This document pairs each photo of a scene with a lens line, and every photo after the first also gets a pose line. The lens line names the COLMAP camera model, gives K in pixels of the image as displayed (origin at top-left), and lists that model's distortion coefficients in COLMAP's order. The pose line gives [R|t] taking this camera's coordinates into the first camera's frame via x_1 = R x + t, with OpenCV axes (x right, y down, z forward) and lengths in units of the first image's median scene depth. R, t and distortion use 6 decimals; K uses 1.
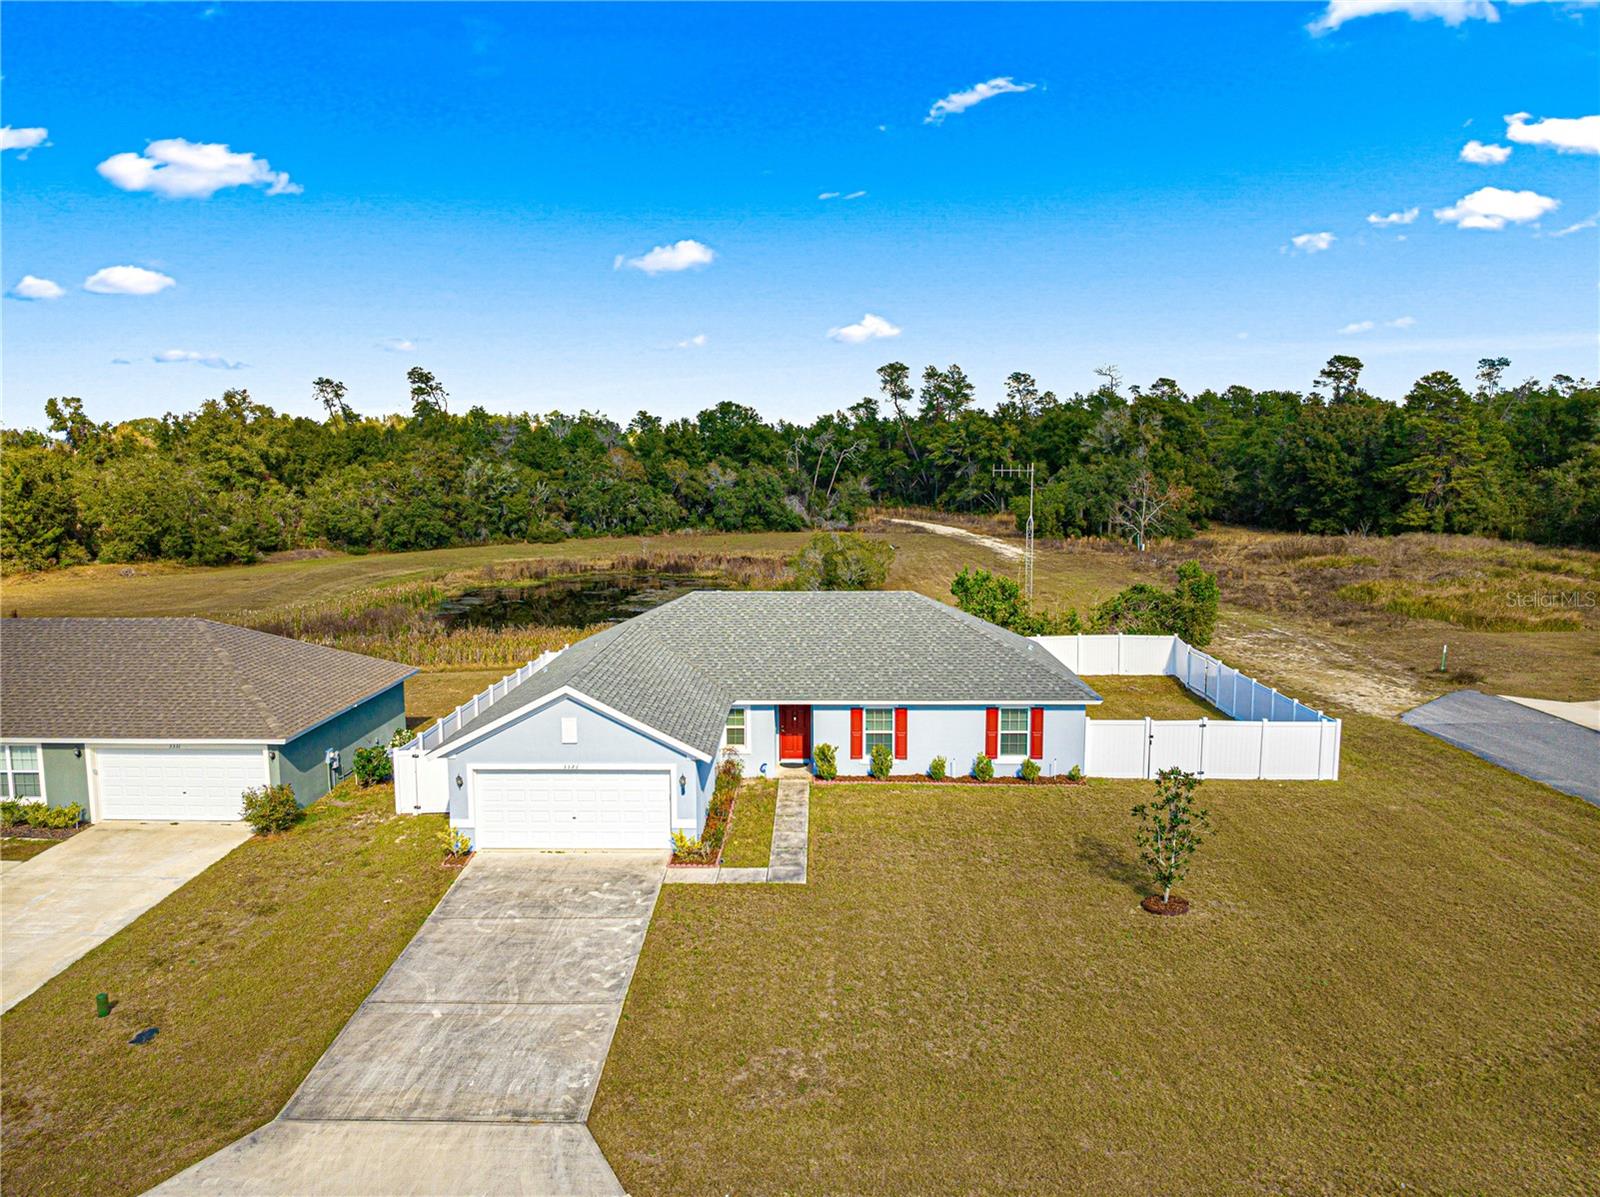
lens RADIAL K [[1130.0, 0, 808.8], [0, 1130.0, 593.3], [0, 0, 1]] dist [-0.032621, -0.002853]
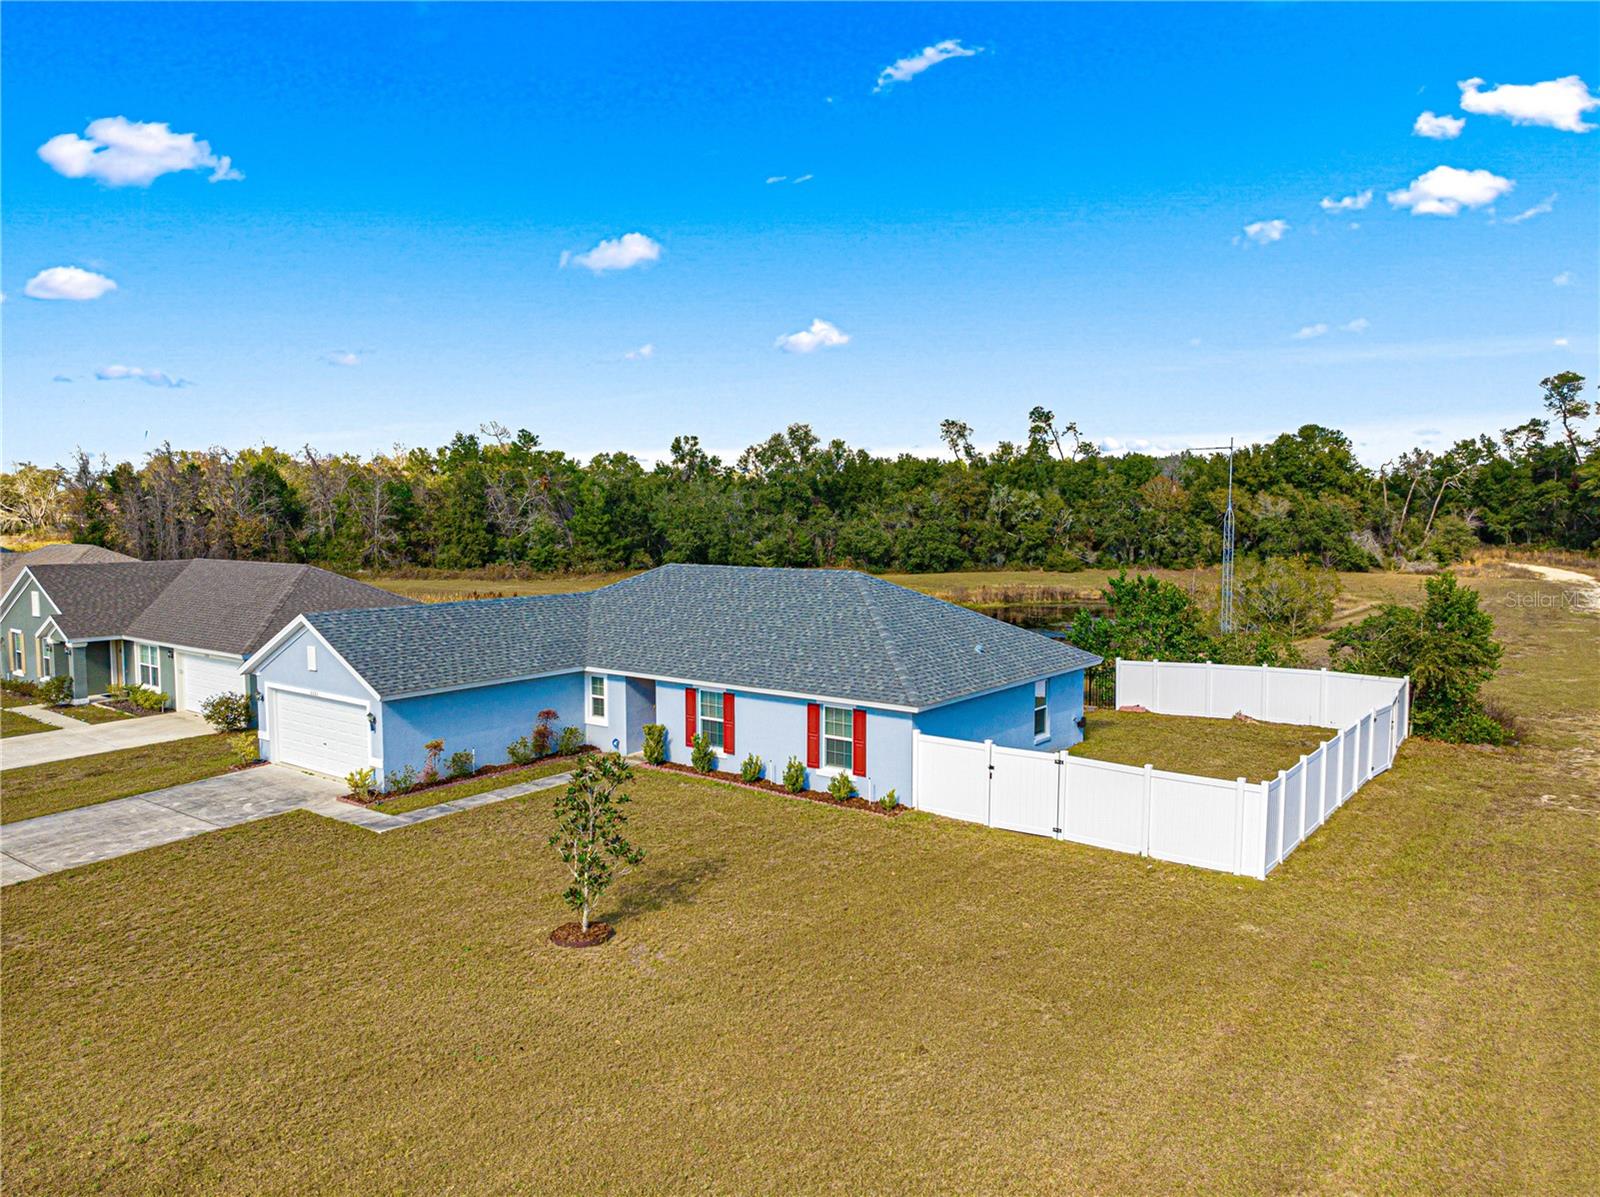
lens RADIAL K [[1130.0, 0, 808.8], [0, 1130.0, 593.3], [0, 0, 1]] dist [-0.032621, -0.002853]
pose [[0.806873, 0.047355, -0.588824, 0.222096], [-0.073554, 0.997078, -0.020604, 0.013558], [0.586128, 0.059935, 0.807999, 0.117918]]
